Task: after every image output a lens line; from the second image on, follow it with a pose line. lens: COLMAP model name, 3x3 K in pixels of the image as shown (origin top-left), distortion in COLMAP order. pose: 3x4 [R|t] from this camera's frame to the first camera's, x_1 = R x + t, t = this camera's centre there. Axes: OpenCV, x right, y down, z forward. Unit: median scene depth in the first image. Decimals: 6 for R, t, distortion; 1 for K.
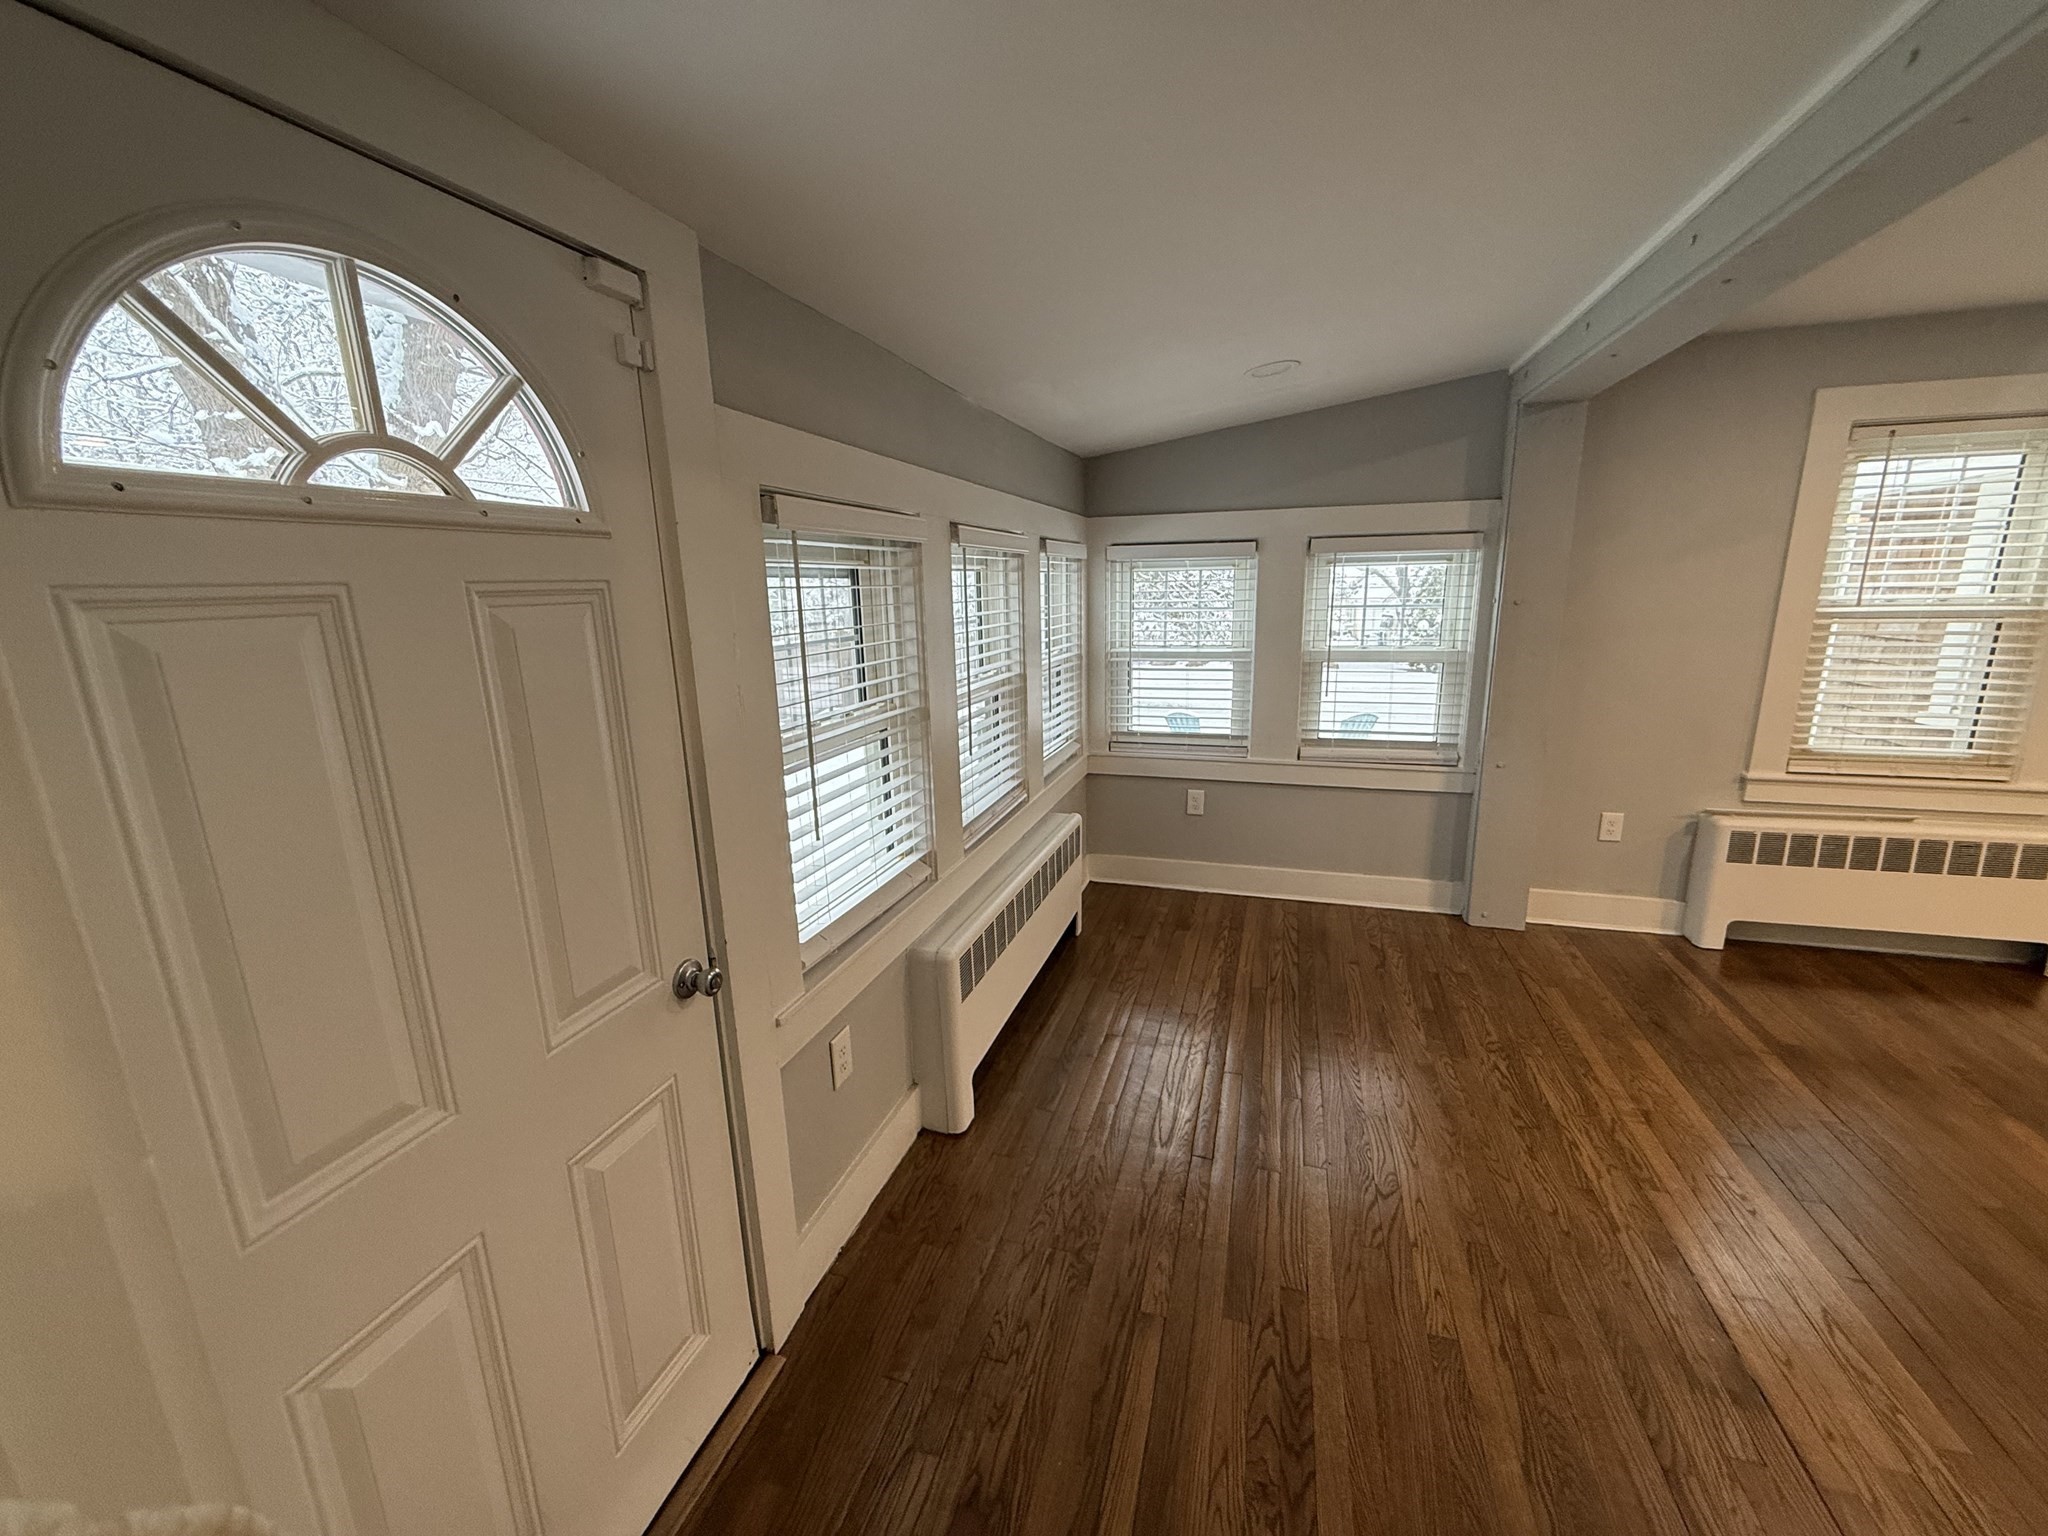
lens RADIAL K [[813.2, 0, 1024.6], [0, 813.2, 750.0], [0, 0, 1]] dist [0.005177, -0.000076]
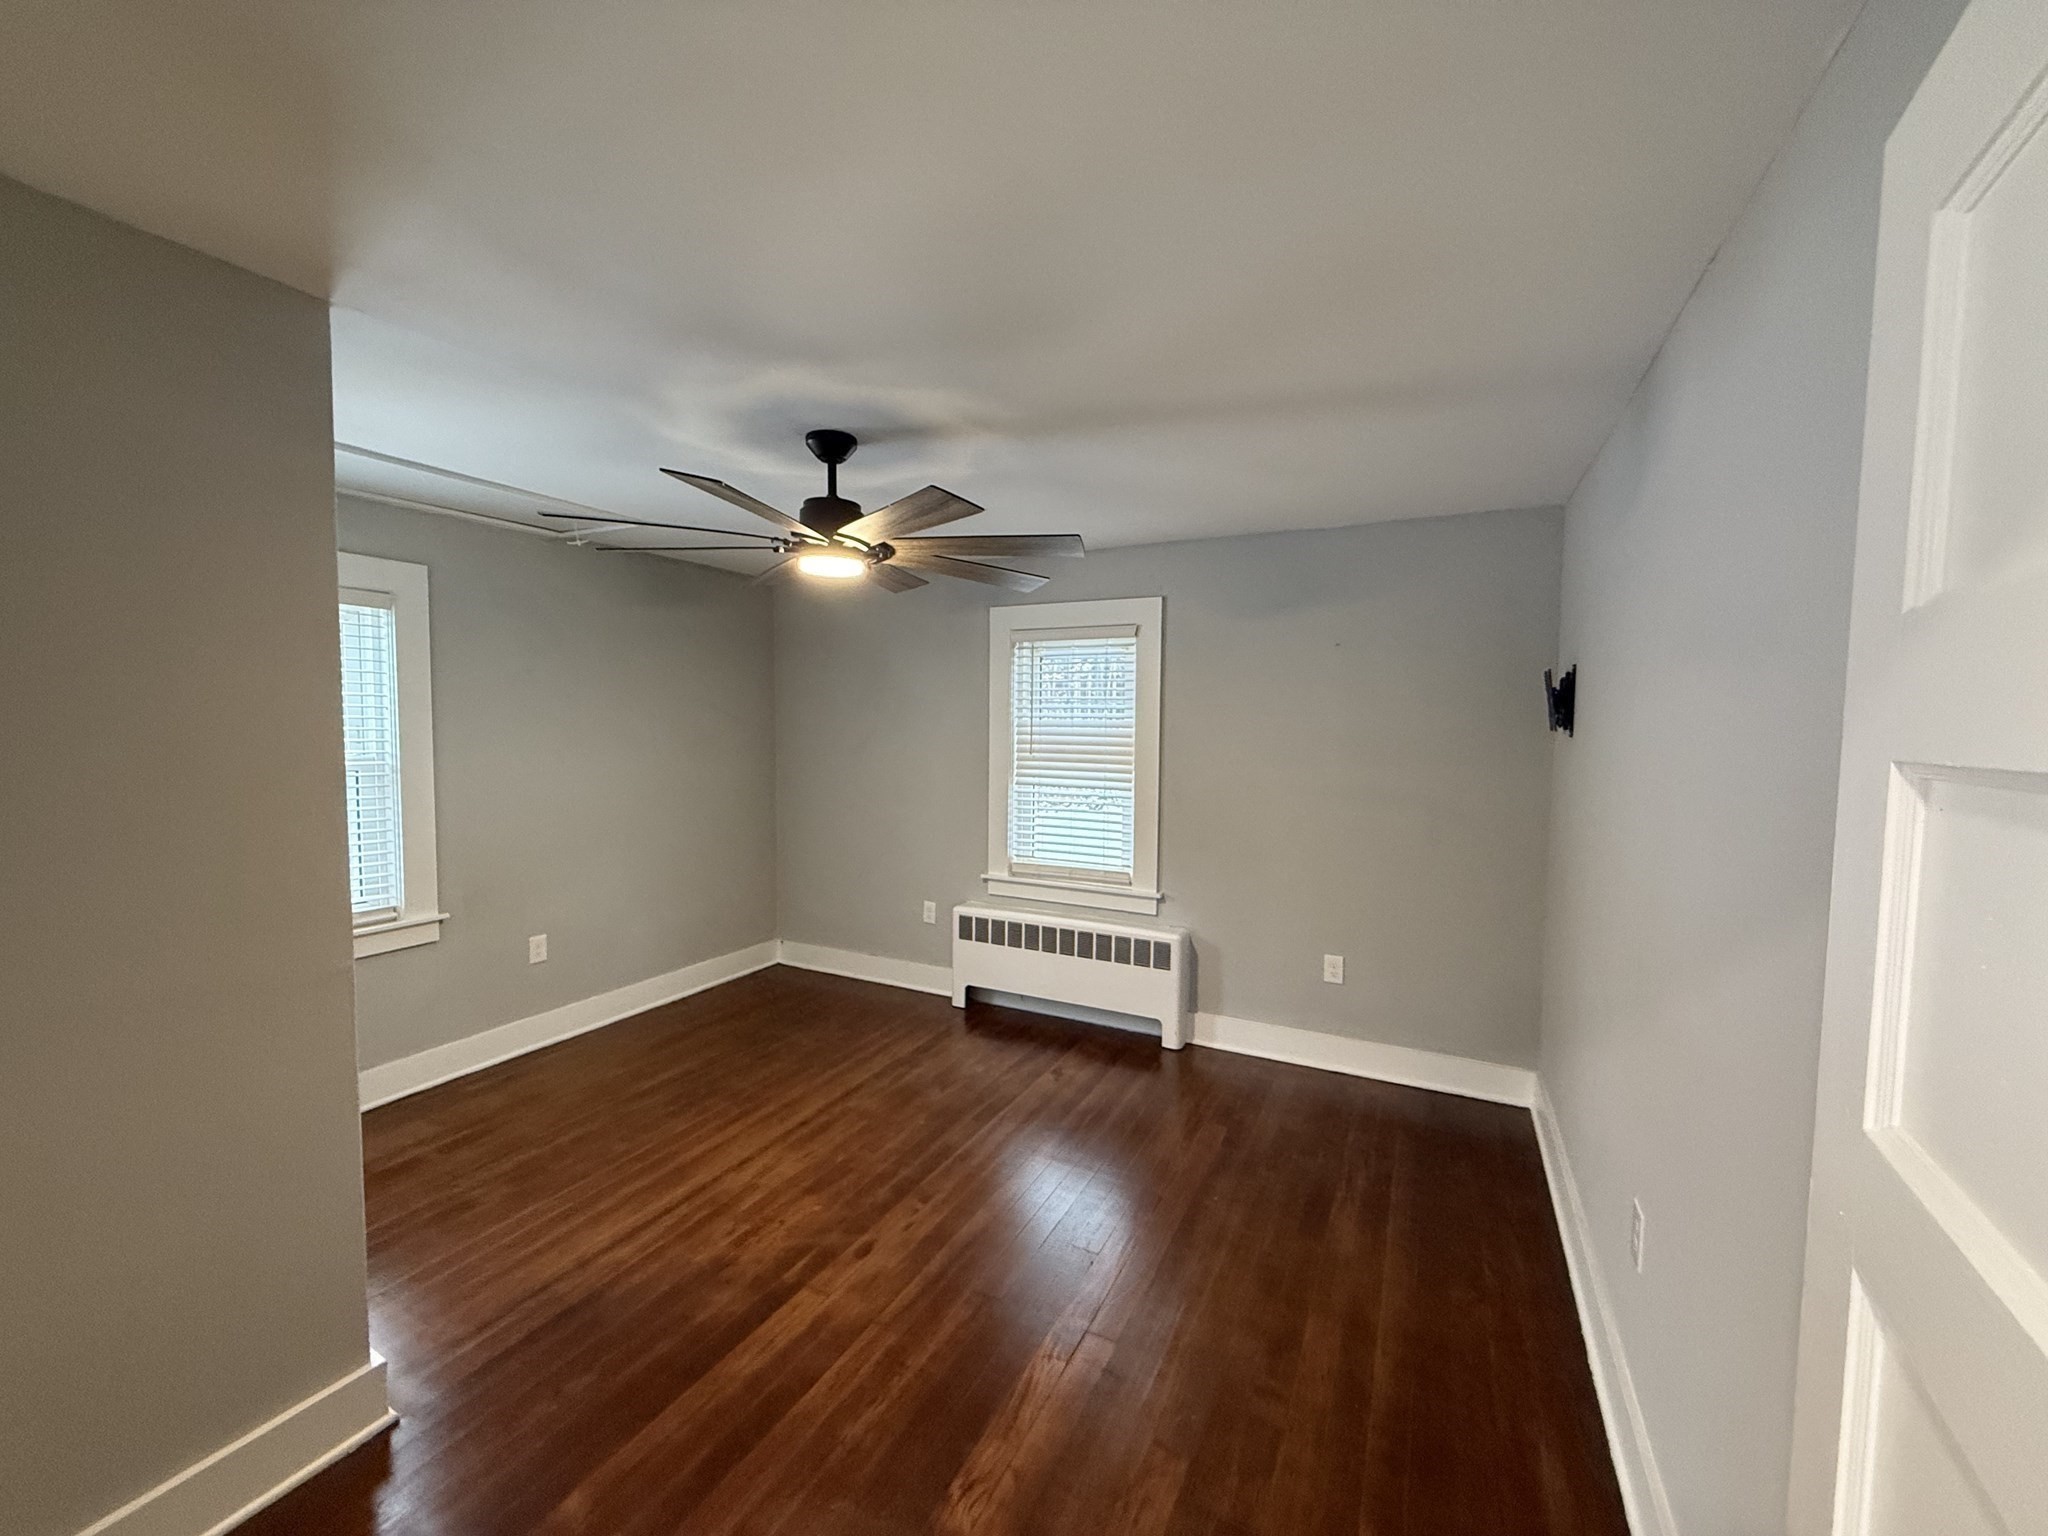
lens RADIAL K [[813.2, 0, 1018.3], [0, 813.2, 771.5], [0, 0, 1]] dist [0.005177, -0.000076]
pose [[0.984202, 0.045173, -0.171191, 1.152316], [-0.070443, 0.986987, -0.144546, 0.051546], [0.162434, 0.154321, 0.974577, -0.324374]]
